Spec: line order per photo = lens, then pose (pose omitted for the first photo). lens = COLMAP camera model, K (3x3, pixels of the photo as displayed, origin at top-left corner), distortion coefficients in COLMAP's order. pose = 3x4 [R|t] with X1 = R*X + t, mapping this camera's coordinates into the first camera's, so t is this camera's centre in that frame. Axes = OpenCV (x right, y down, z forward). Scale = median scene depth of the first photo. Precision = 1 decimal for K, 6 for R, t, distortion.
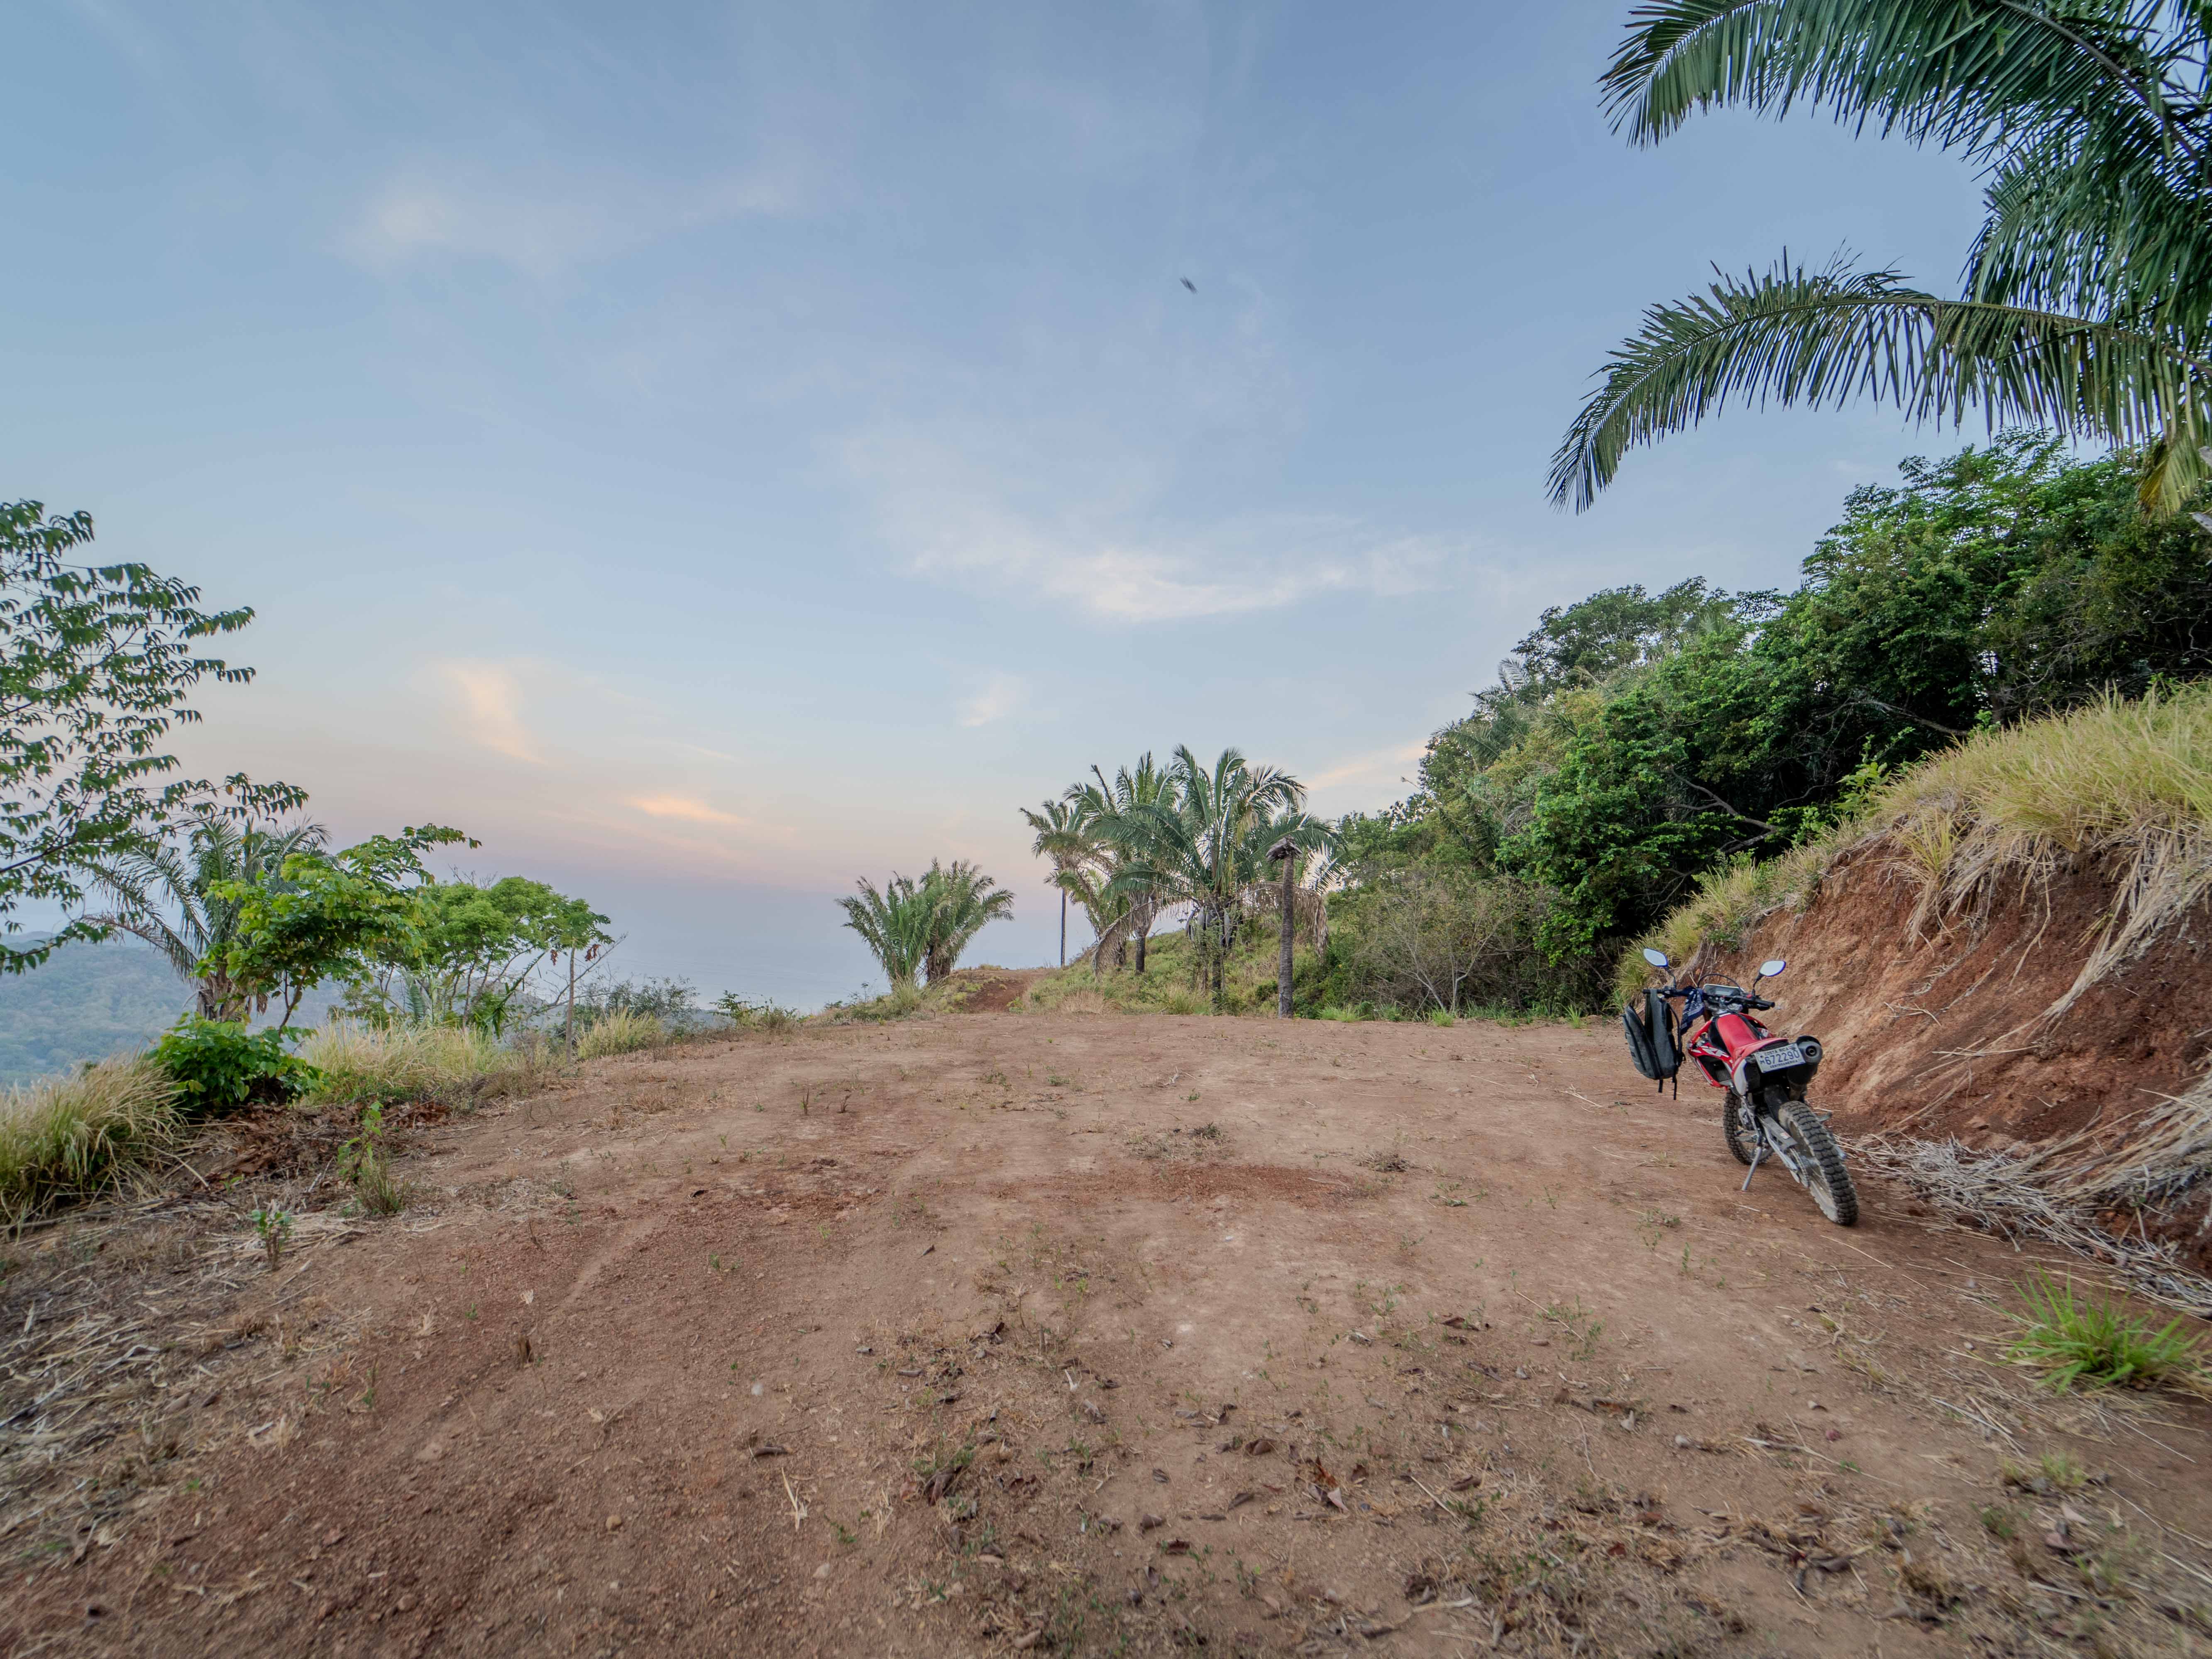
lens RADIAL K [[1032.2, 0, 1107.3], [0, 1032.2, 836.3], [0, 0, 1]] dist [-0.016496, -0.004651]
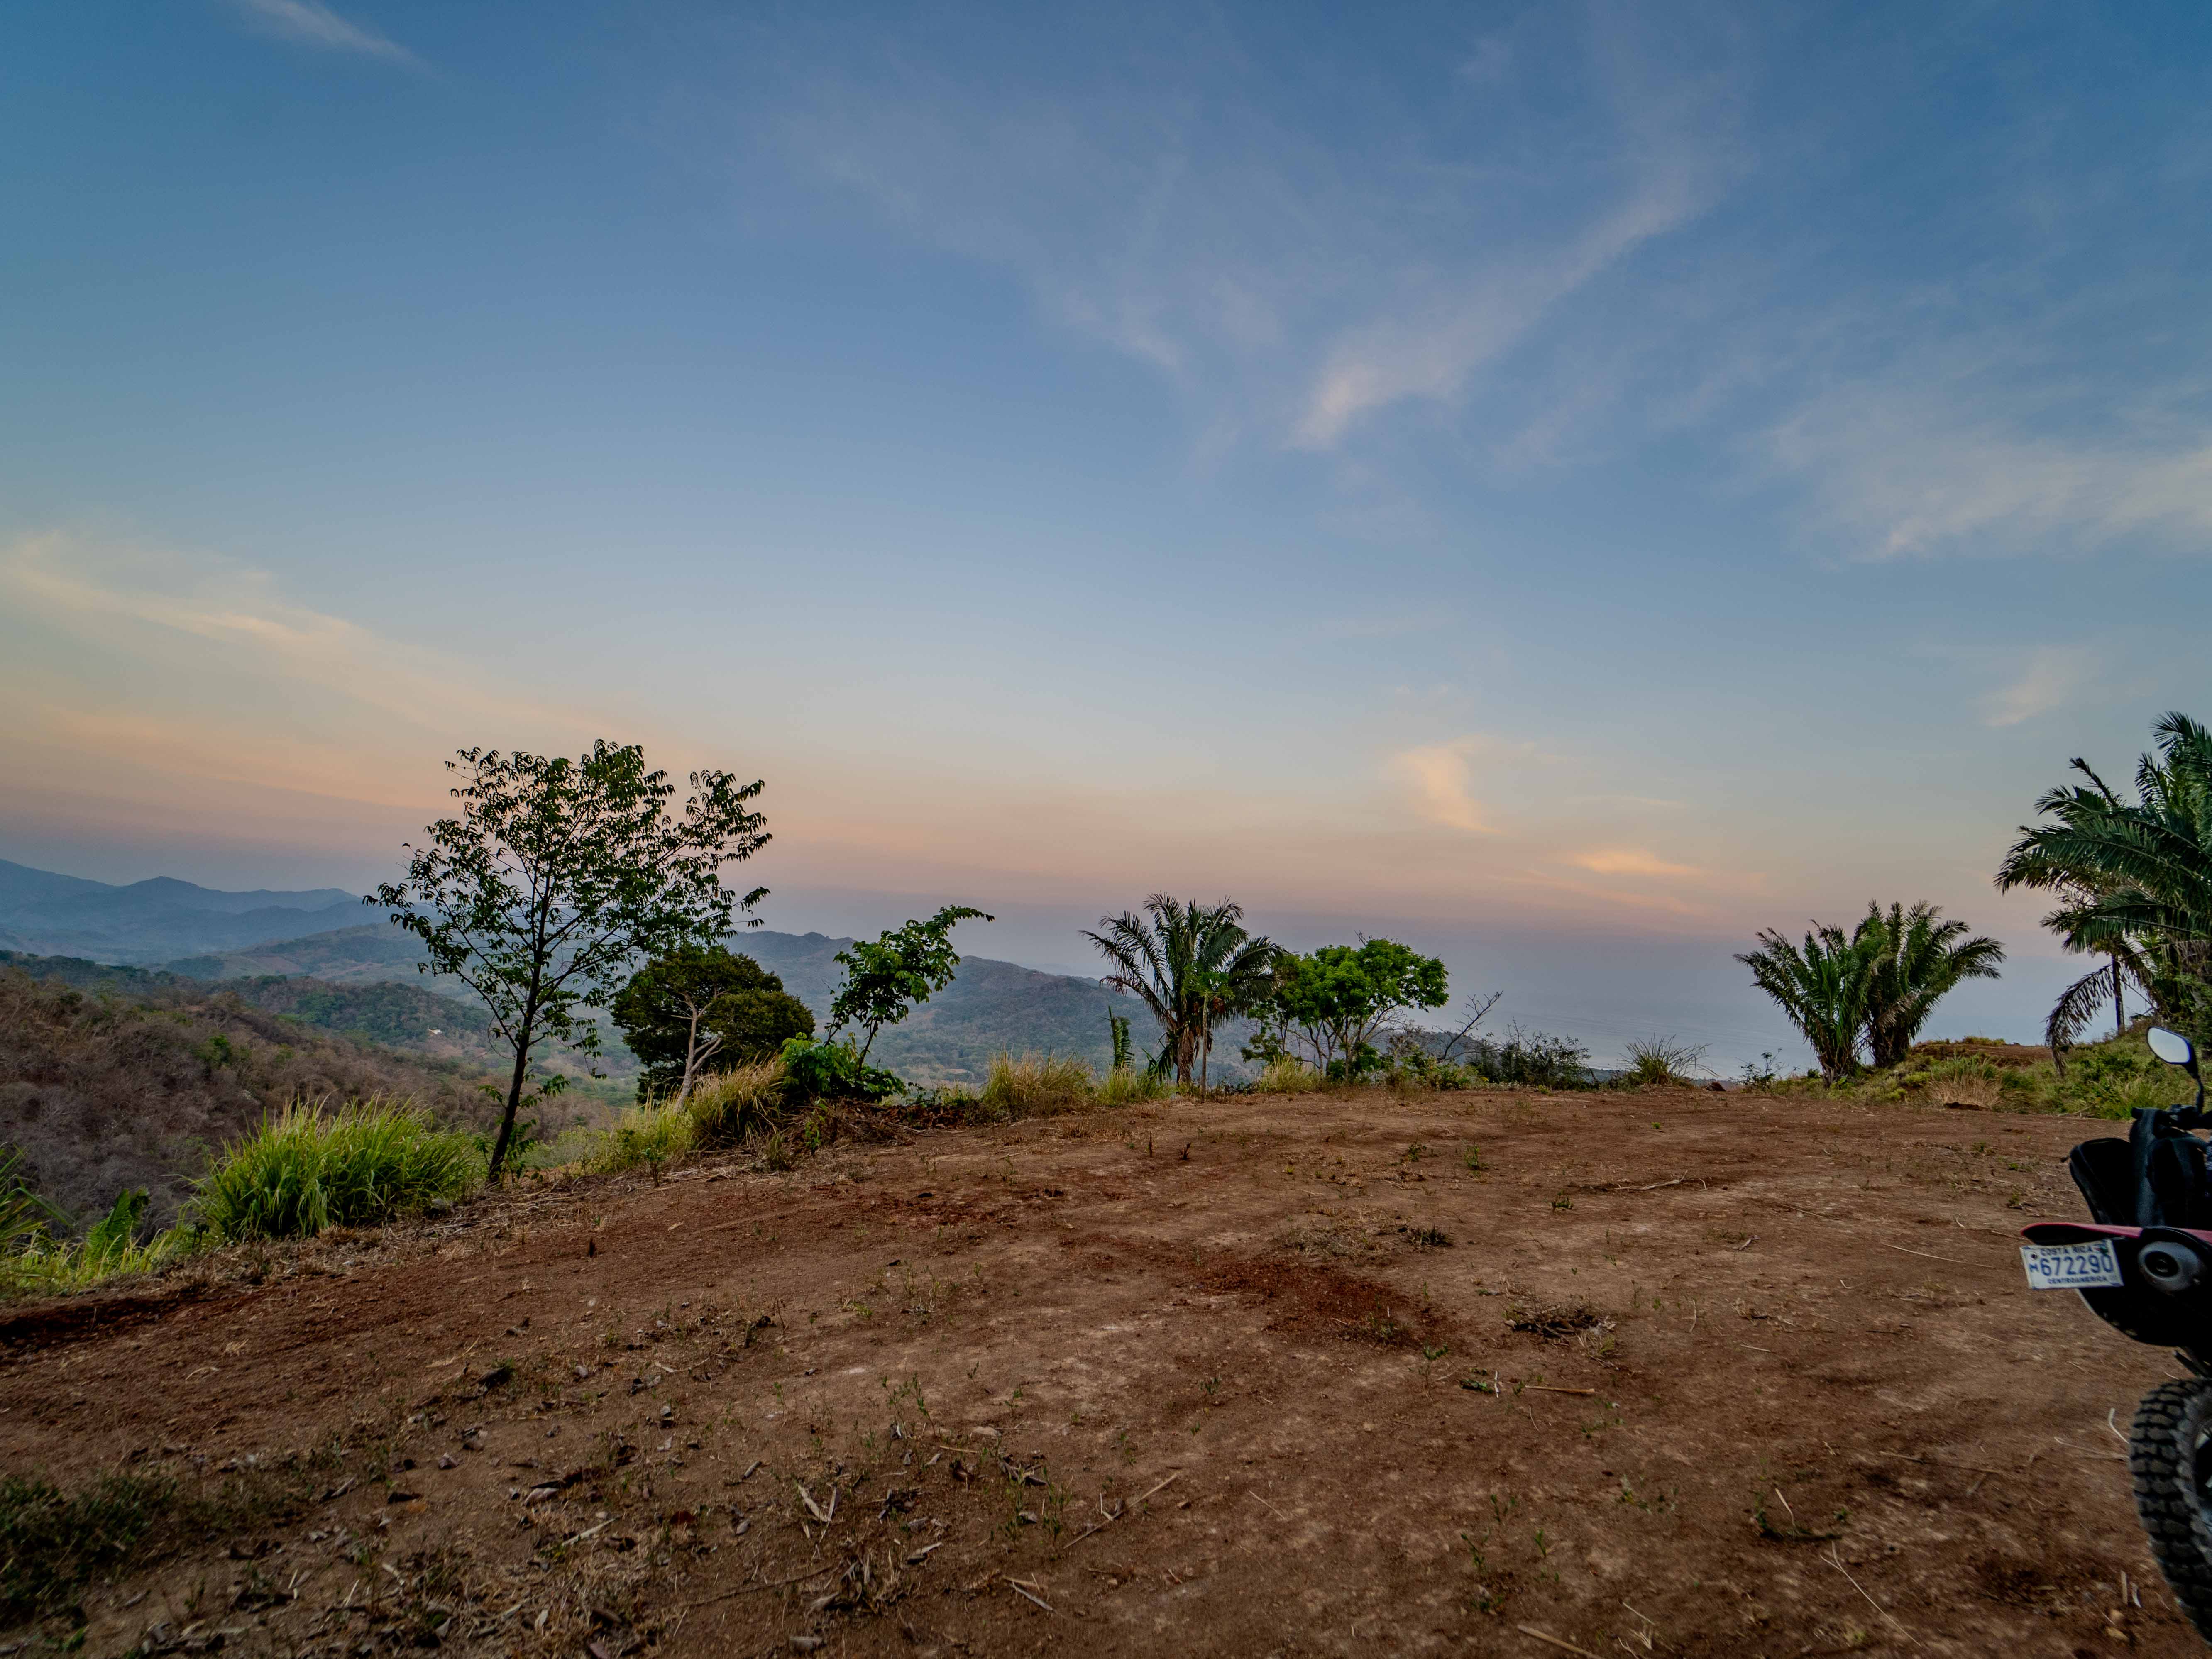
lens RADIAL K [[1032.2, 0, 1107.3], [0, 1032.2, 836.3], [0, 0, 1]] dist [-0.016496, -0.004651]
pose [[0.643407, -0.102181, -0.758674, 0.063435], [0.058783, 0.994720, -0.084121, 0.002886], [0.763264, 0.009527, 0.646016, 0.031195]]
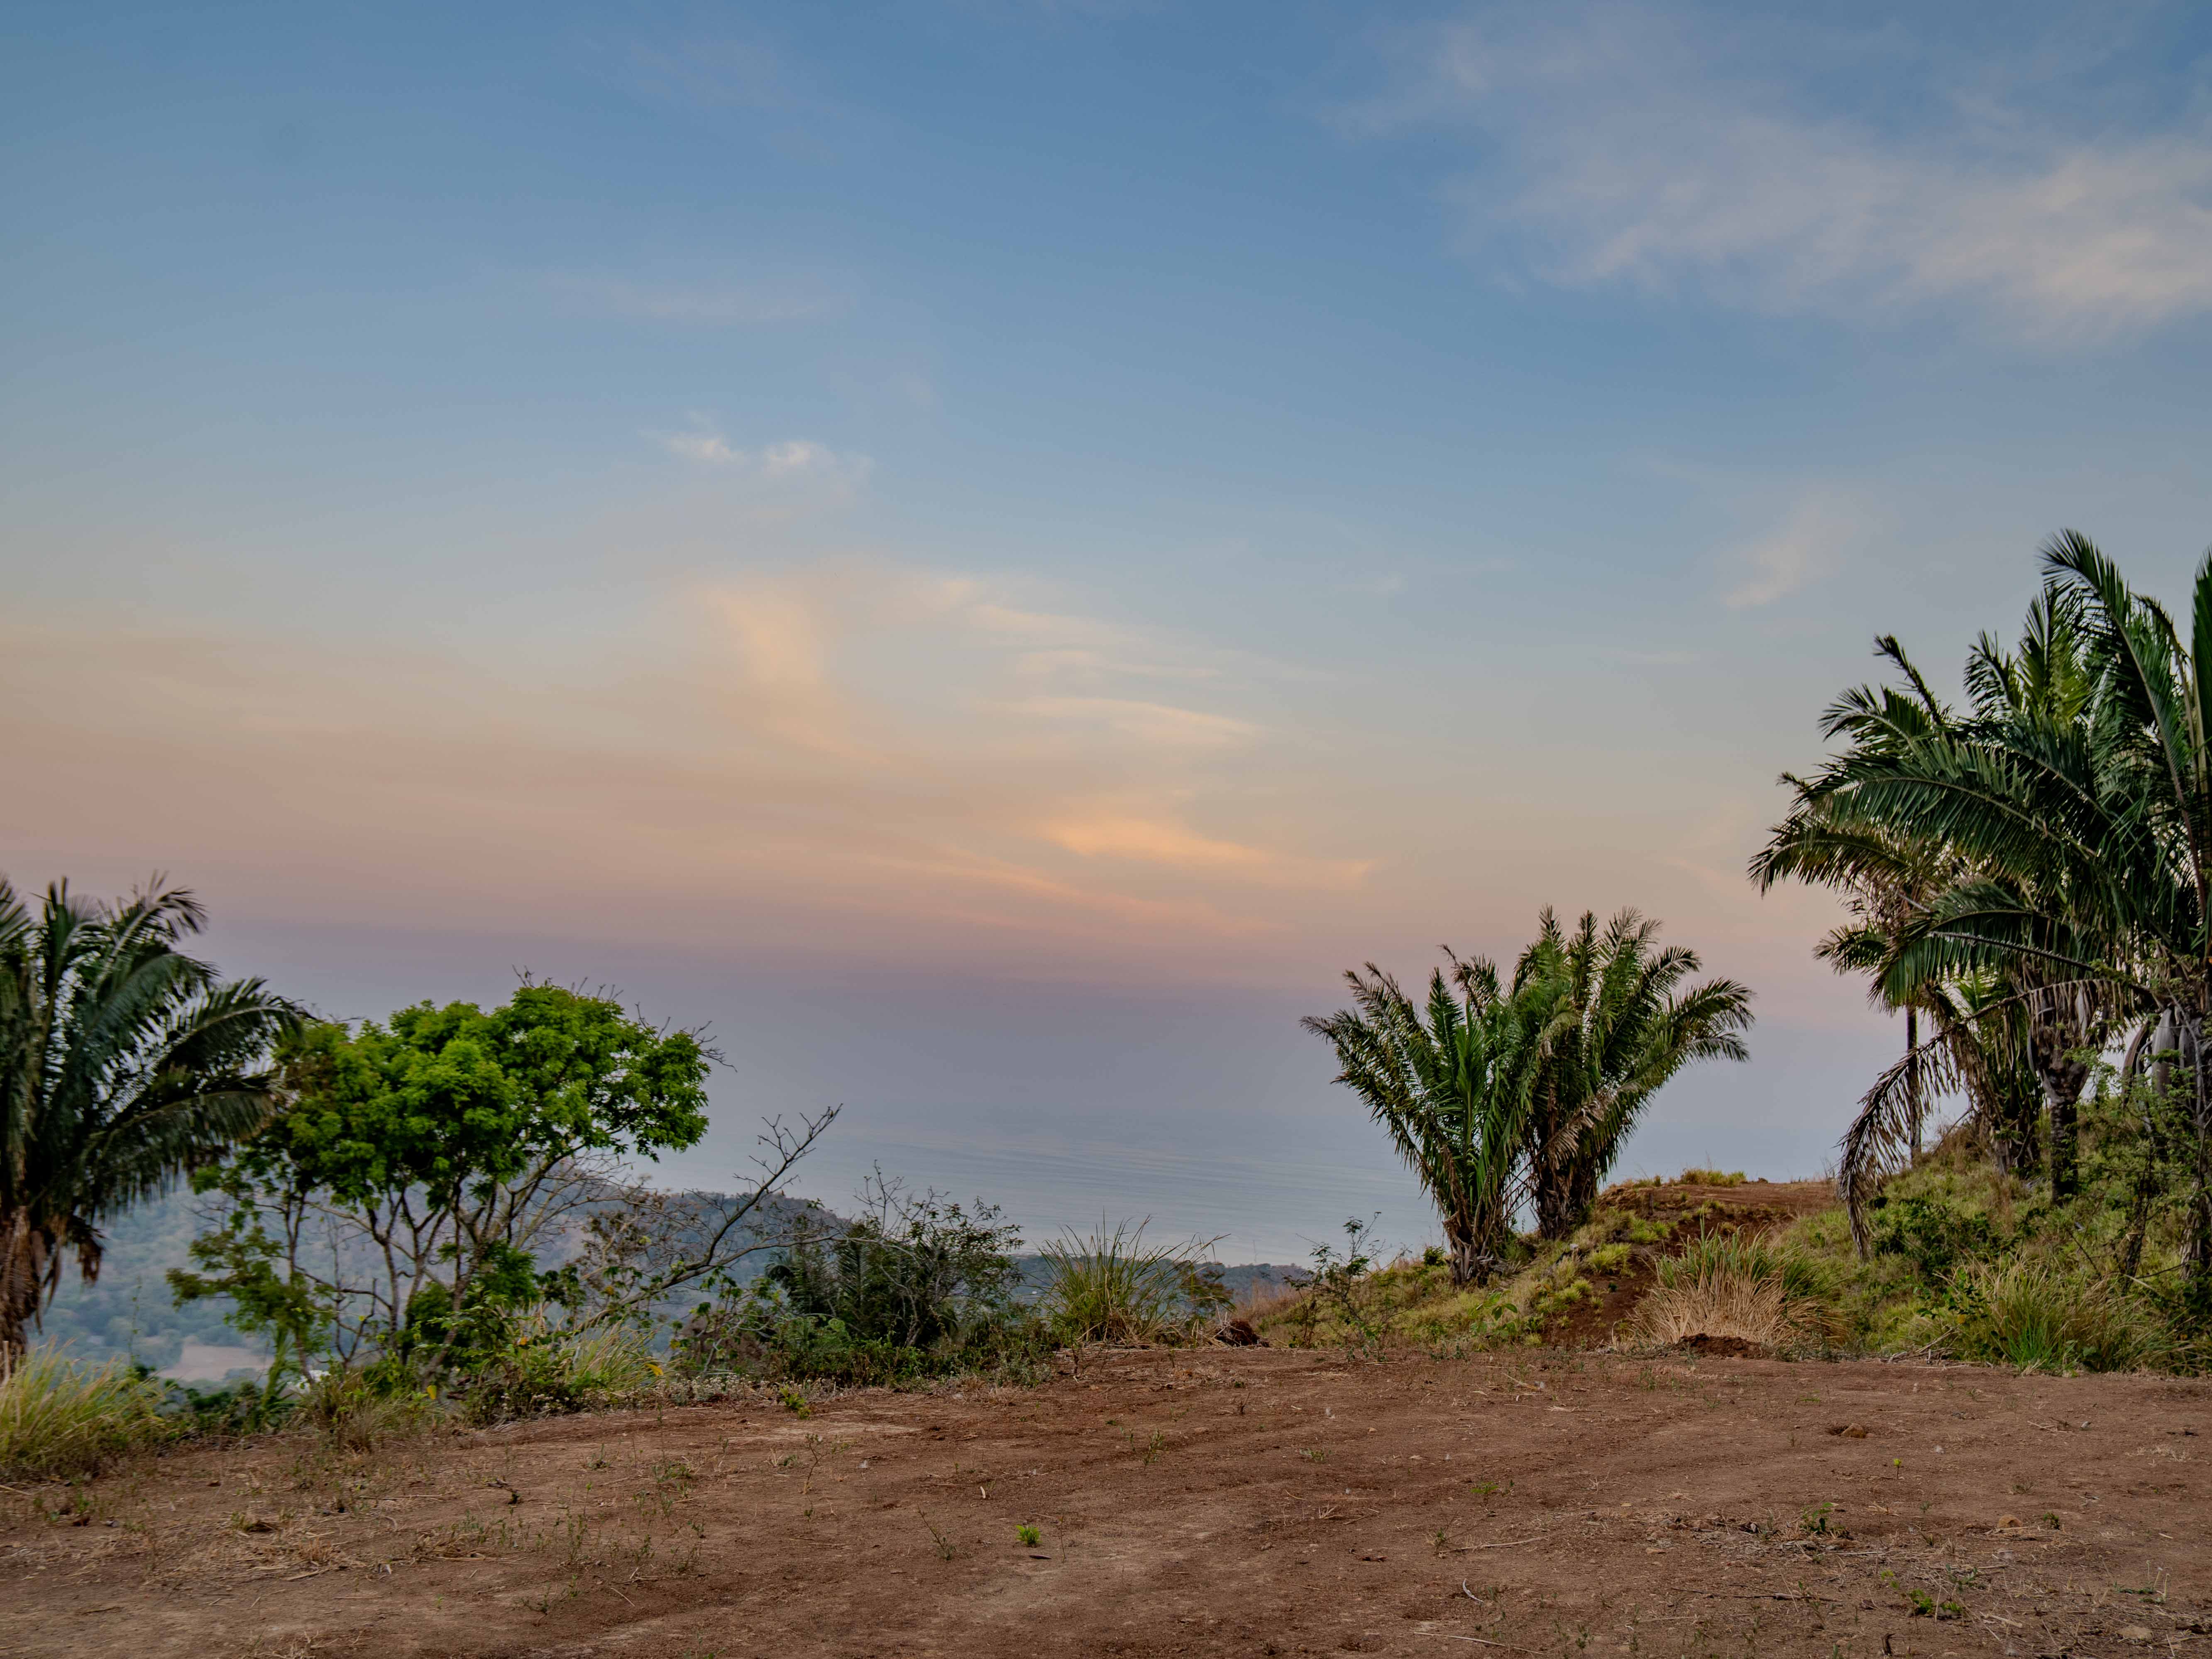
lens RADIAL K [[2319.7, 0, 1096.7], [0, 2319.7, 768.5], [0, 0, 1]] dist [-0.080338, 0.110902]
pose [[0.913620, -0.069298, -0.400619, 0.042665], [0.051232, 0.997135, -0.055646, 0.007880], [0.403328, 0.030315, 0.914553, 0.102603]]
